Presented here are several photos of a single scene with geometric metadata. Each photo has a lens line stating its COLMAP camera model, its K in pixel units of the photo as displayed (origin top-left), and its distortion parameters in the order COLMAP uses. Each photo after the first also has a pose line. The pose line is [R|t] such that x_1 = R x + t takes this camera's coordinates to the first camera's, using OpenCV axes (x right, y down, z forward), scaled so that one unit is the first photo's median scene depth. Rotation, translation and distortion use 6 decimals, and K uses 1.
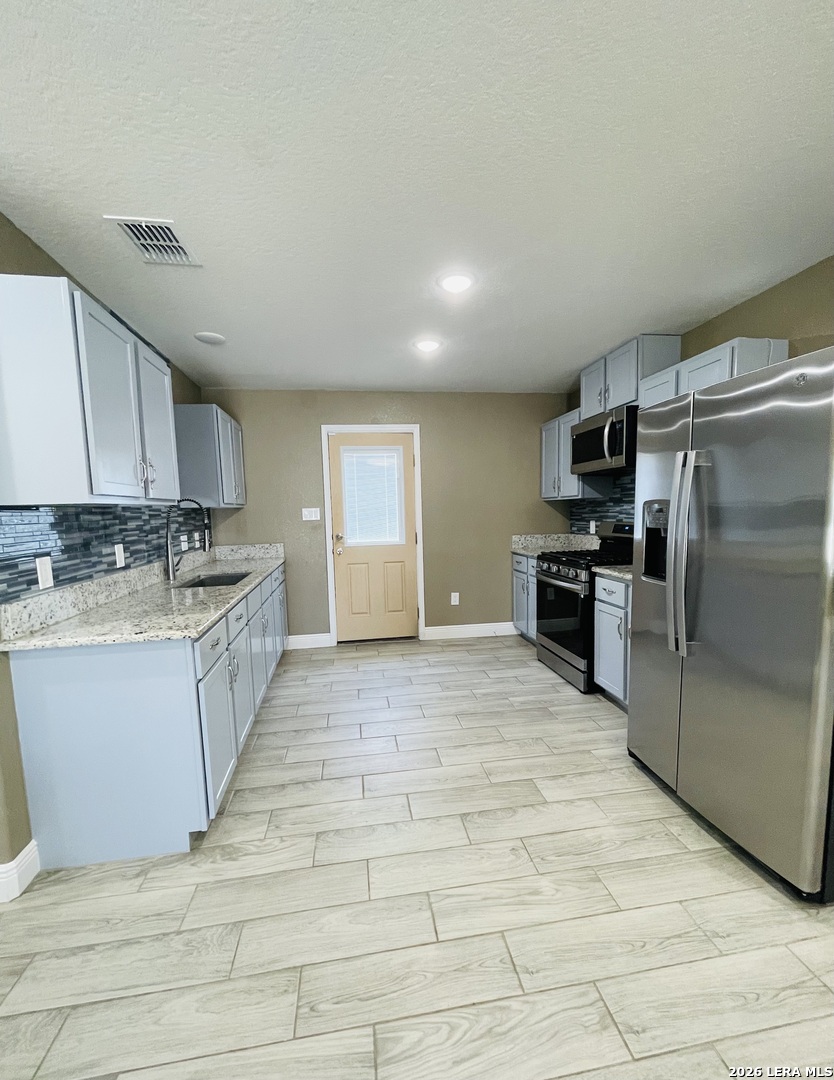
lens RADIAL K [[469.5, 0, 414.2], [0, 469.5, 569.5], [0, 0, 1]] dist [0.000424, 0.000111]
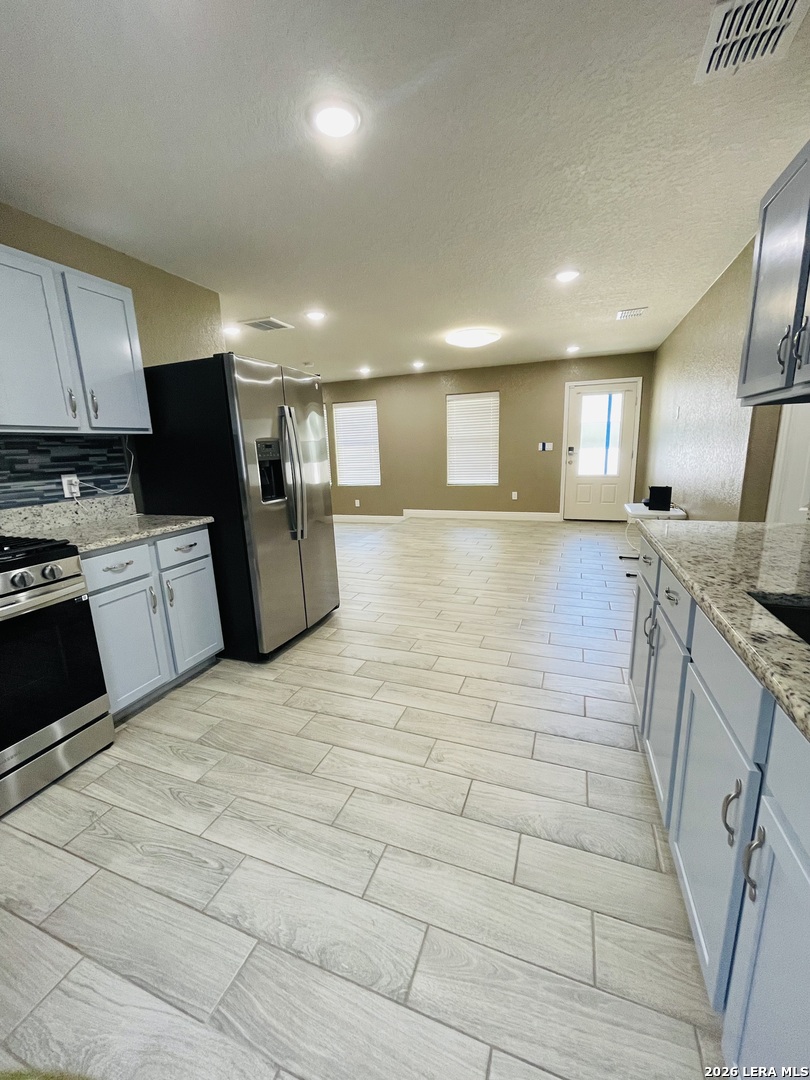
lens RADIAL K [[437.6, 0, 405.0], [0, 437.6, 540.0], [0, 0, 1]] dist [-0.000101, -0.000028]
pose [[-0.876696, -0.040968, 0.479298, -0.302609], [0.120386, 0.945976, 0.301058, -0.150454], [-0.465738, 0.321638, -0.824401, 1.404498]]
